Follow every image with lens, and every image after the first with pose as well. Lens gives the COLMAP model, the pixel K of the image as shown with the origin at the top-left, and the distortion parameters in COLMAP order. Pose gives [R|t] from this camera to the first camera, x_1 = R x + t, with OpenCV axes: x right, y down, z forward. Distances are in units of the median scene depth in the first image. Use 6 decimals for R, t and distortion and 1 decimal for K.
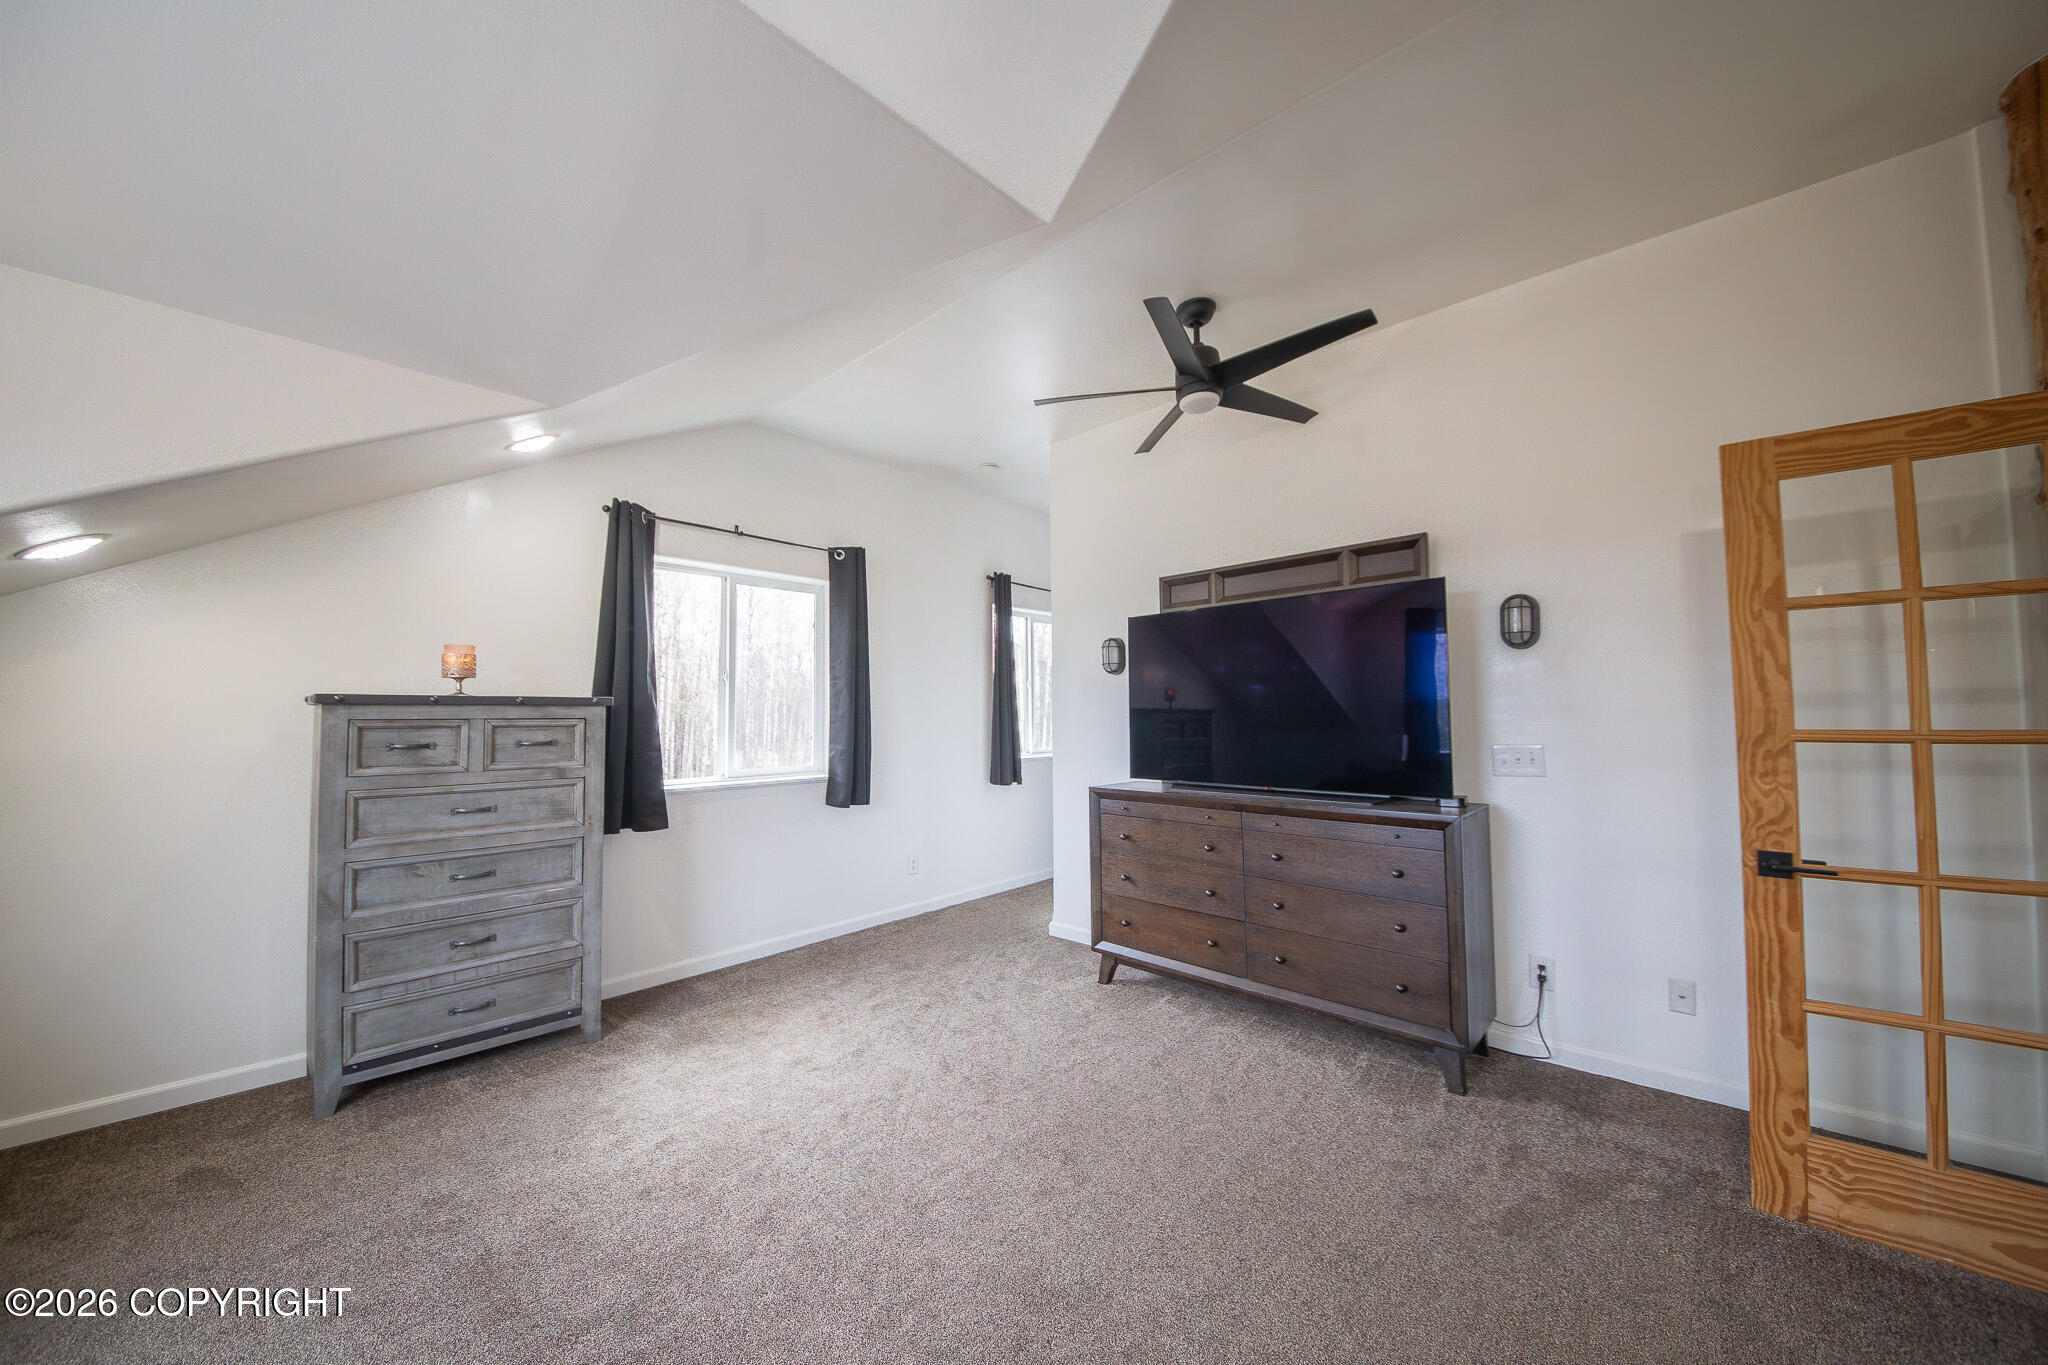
lens RADIAL K [[675.3, 0, 1079.4], [0, 675.3, 680.6], [0, 0, 1]] dist [0.020421, -0.016049]
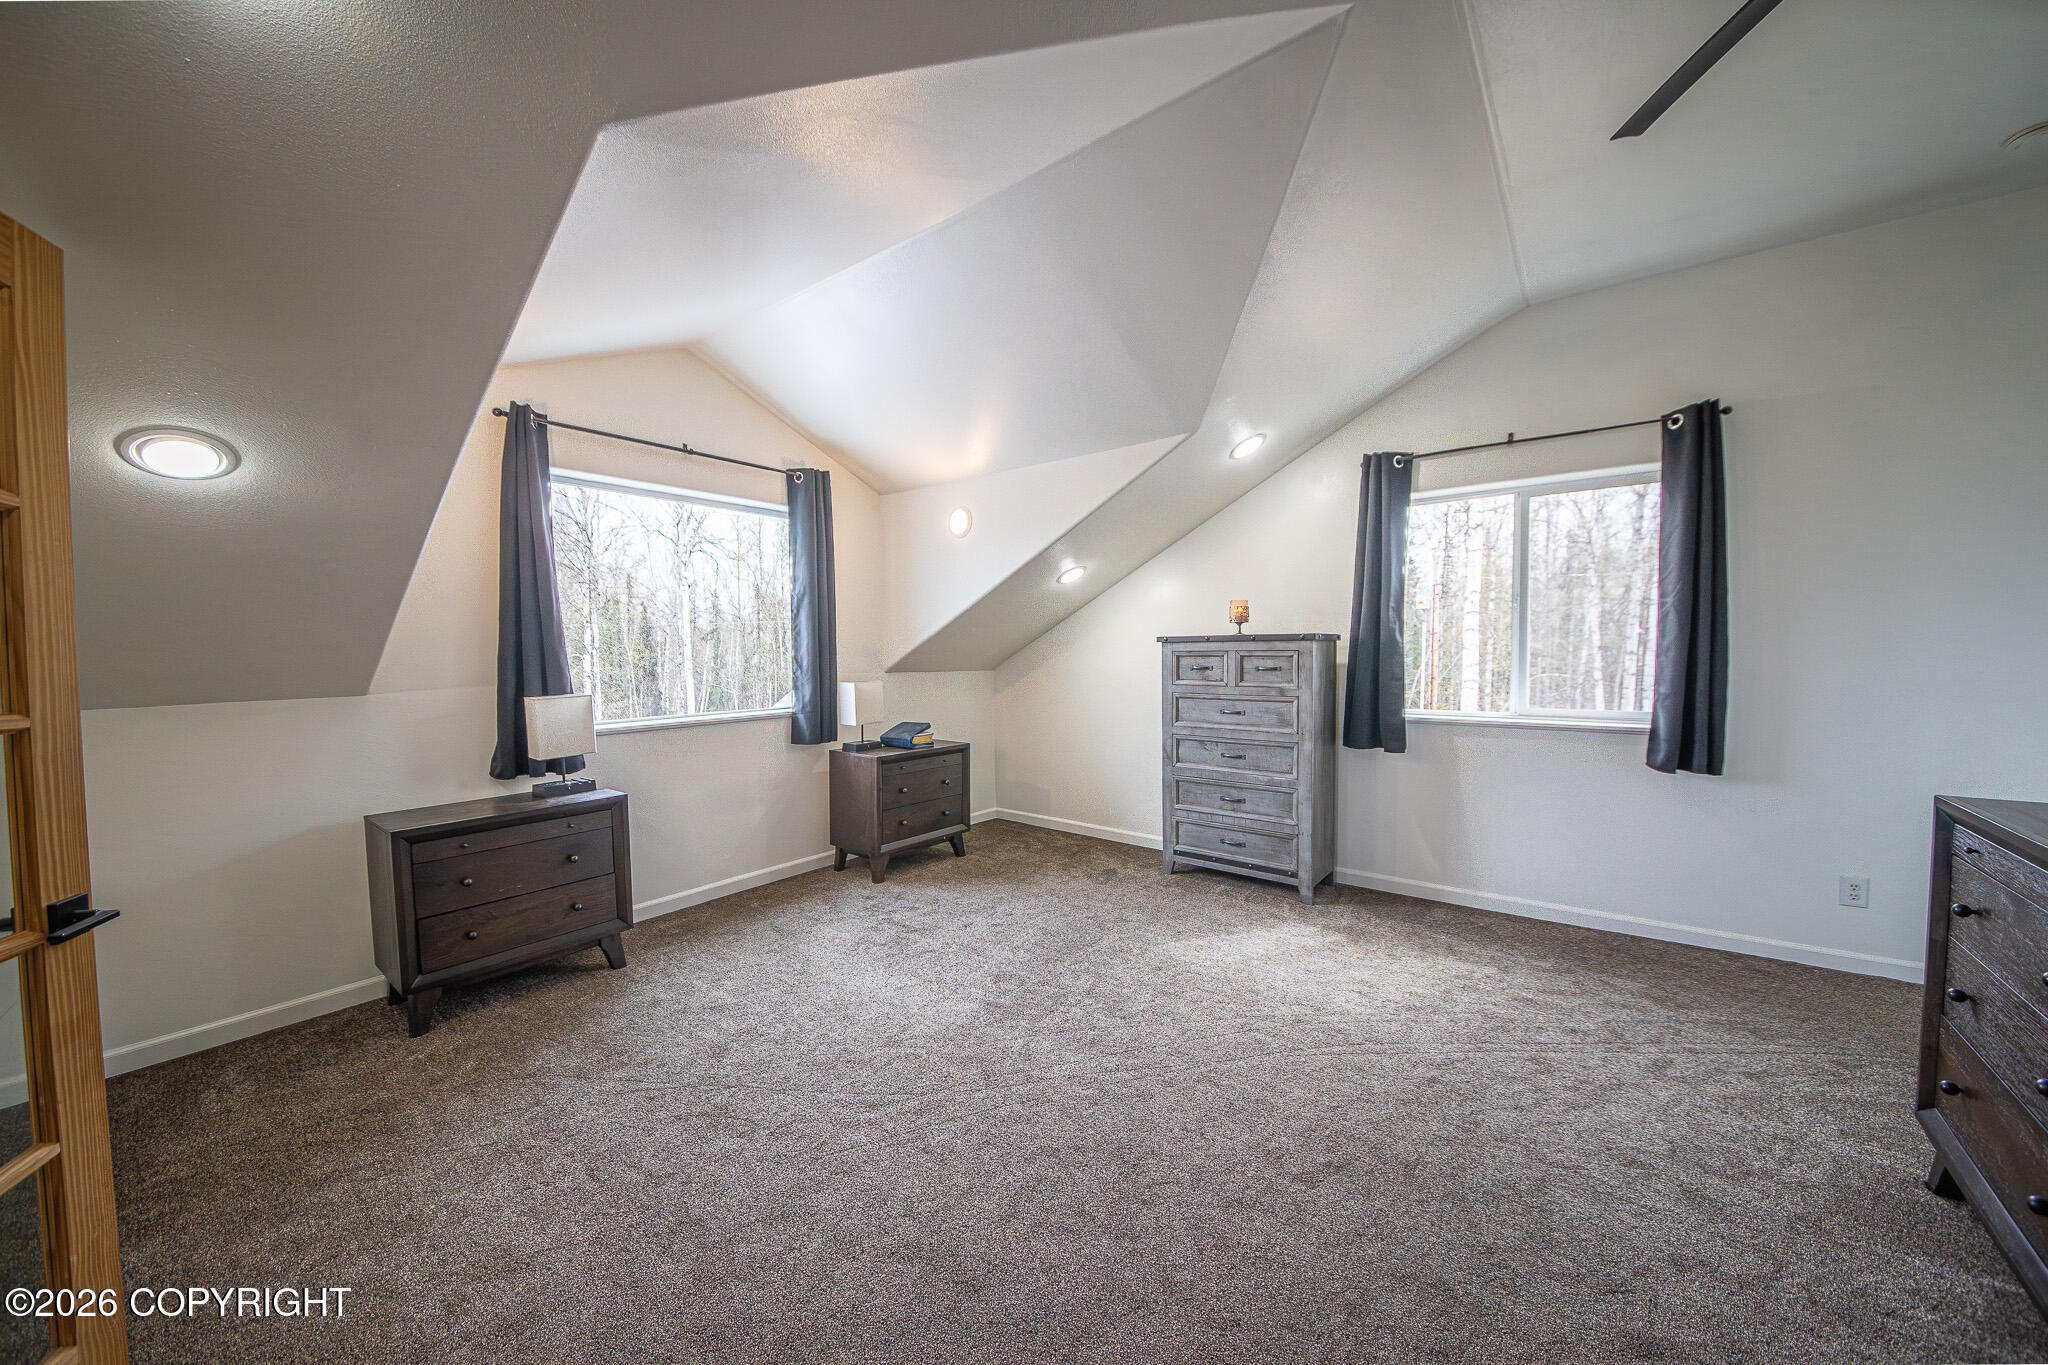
lens RADIAL K [[706.2, 0, 1024.0], [0, 706.2, 682.5], [0, 0, 1]] dist [0.022894, -0.019401]
pose [[0.089426, 0.047429, -0.994864, 0.560432], [0.055614, 0.997069, 0.052533, 0.018837], [0.994440, -0.060026, 0.086527, 0.394139]]
